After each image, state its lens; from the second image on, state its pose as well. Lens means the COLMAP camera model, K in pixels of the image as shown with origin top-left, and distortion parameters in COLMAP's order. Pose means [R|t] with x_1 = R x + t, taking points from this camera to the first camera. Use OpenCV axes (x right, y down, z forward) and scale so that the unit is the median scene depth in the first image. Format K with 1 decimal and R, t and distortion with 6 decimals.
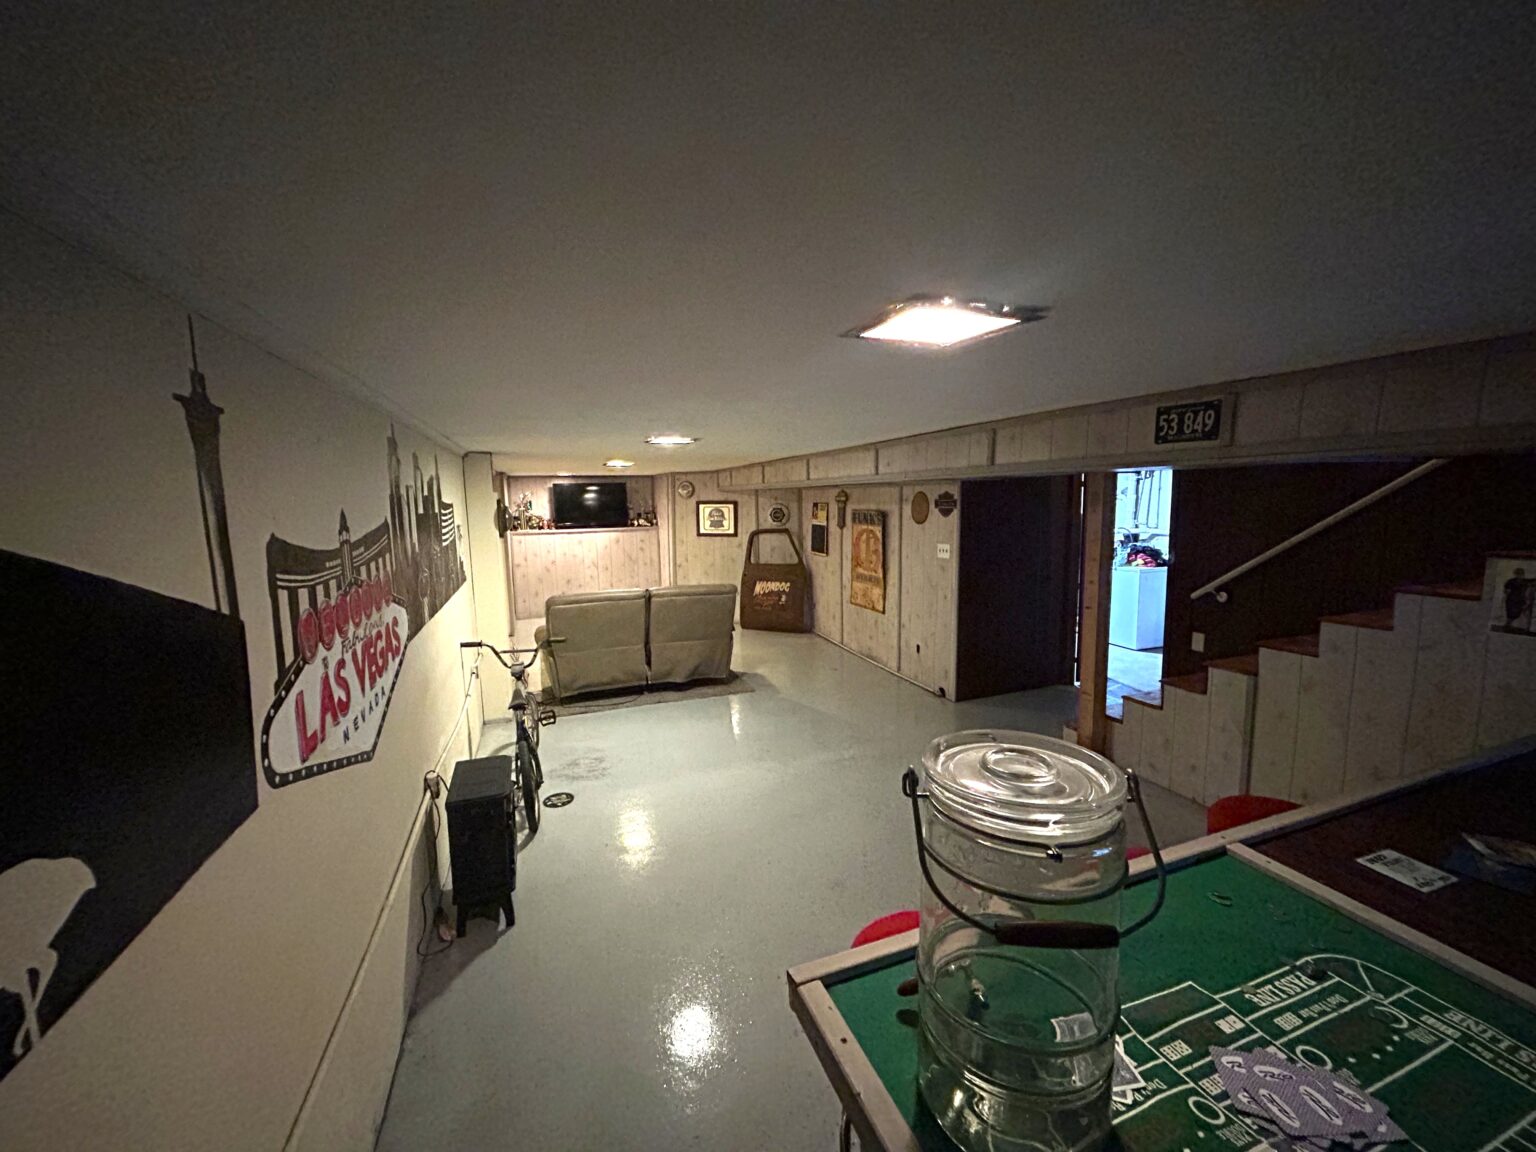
lens RADIAL K [[617.6, 0, 770.1], [0, 617.6, 575.4], [0, 0, 1]] dist [-0.000622, 0.000721]
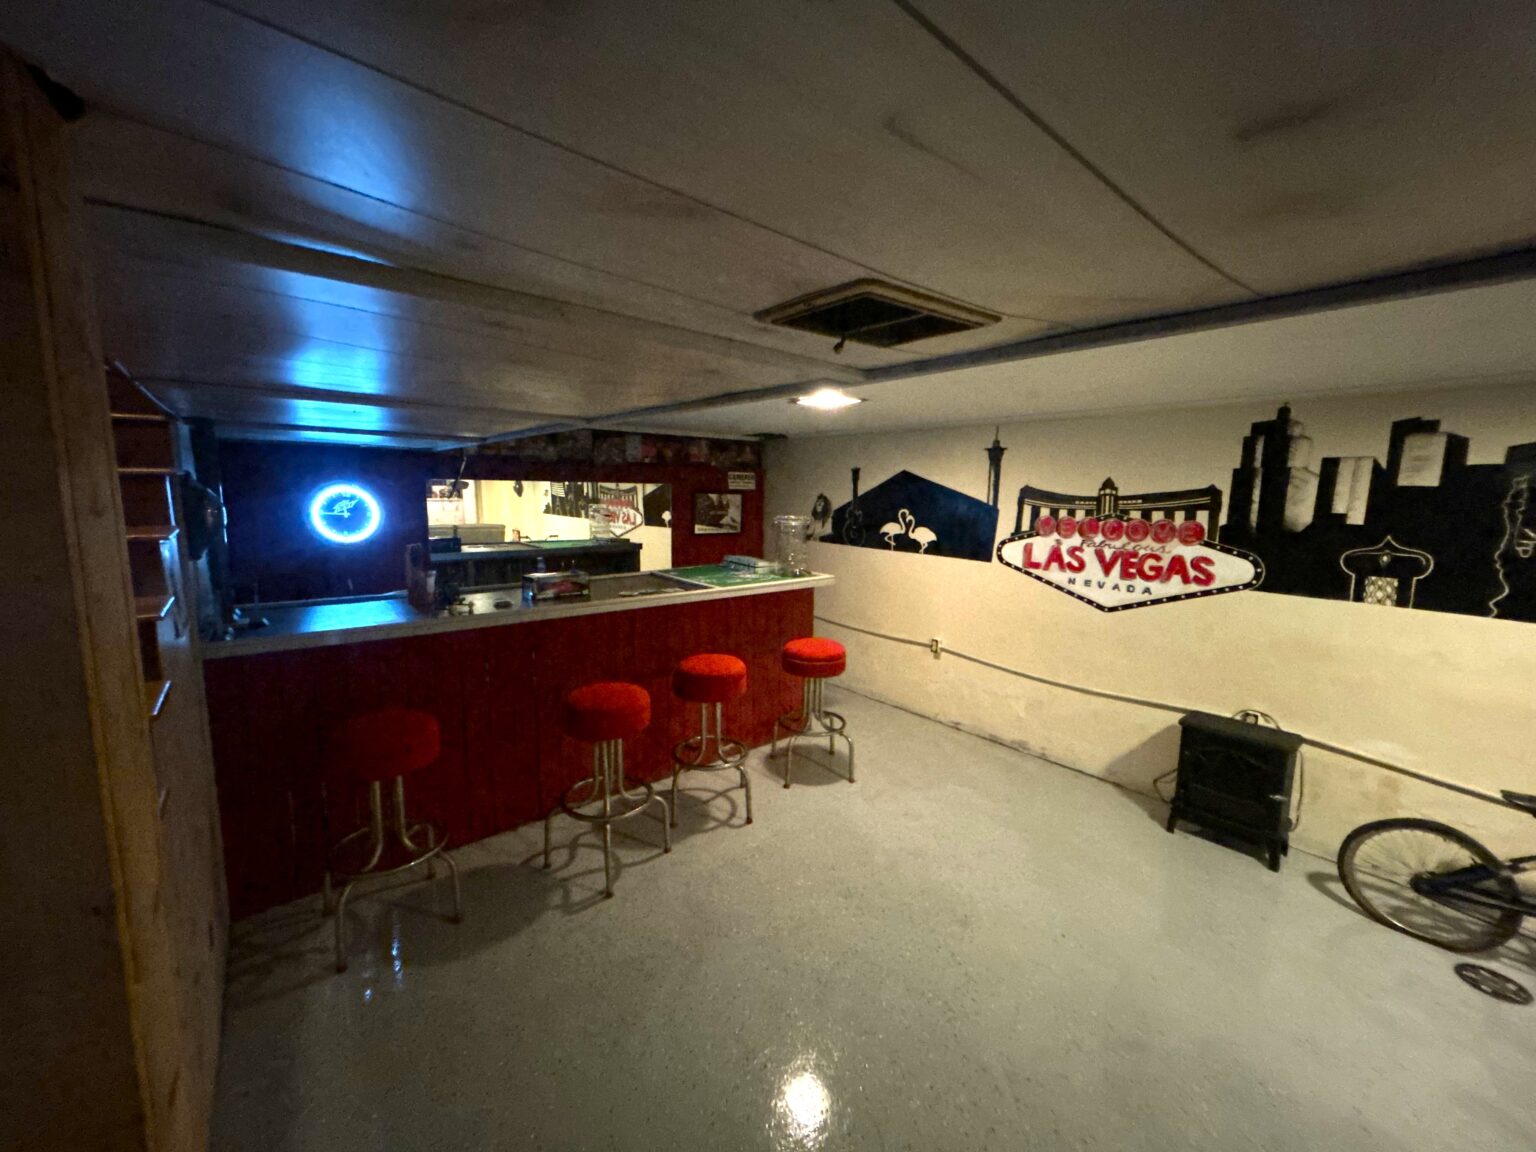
lens RADIAL K [[617.6, 0, 770.1], [0, 617.6, 575.4], [0, 0, 1]] dist [-0.000622, 0.000721]
pose [[-0.944973, 0.043226, -0.324280, 0.219029], [-0.045158, 0.964508, 0.260162, -0.059782], [0.324016, 0.260490, -0.909483, 0.557577]]
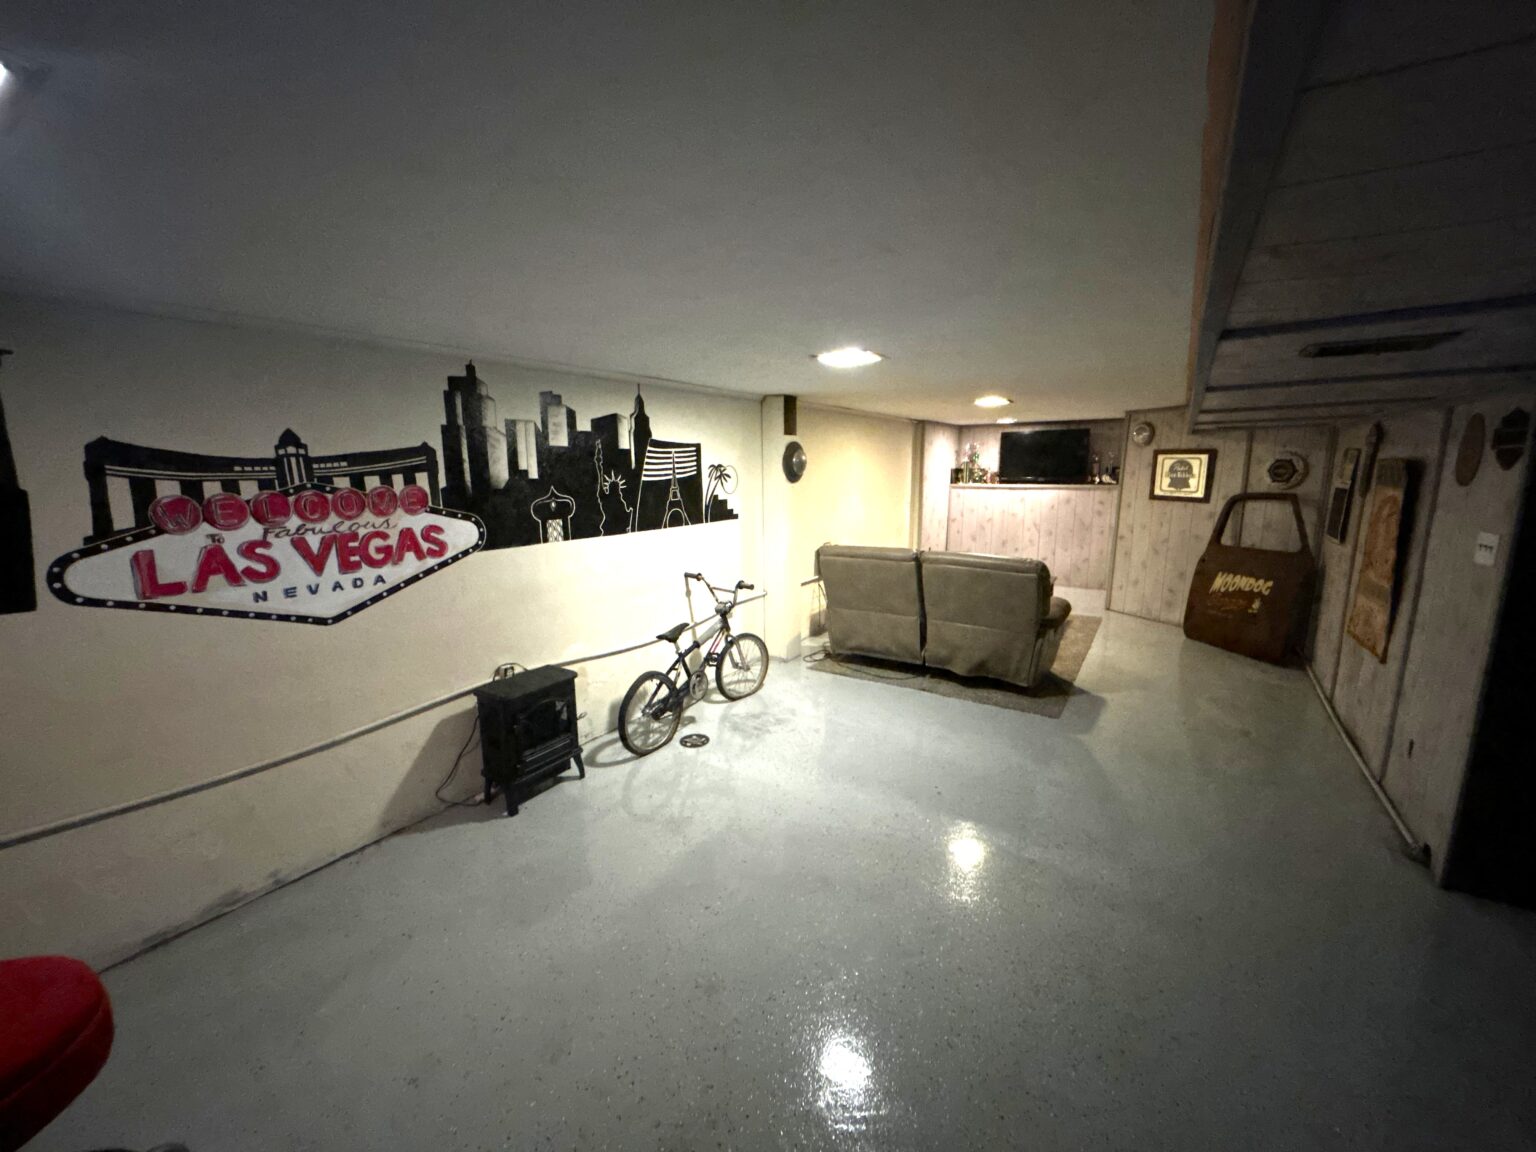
lens RADIAL K [[617.6, 0, 770.1], [0, 617.6, 575.4], [0, 0, 1]] dist [-0.000622, 0.000721]
pose [[0.592368, 0.152962, -0.791013, 0.220229], [-0.103445, 0.988125, 0.113611, -0.012156], [0.798999, 0.014527, 0.601157, 0.227342]]
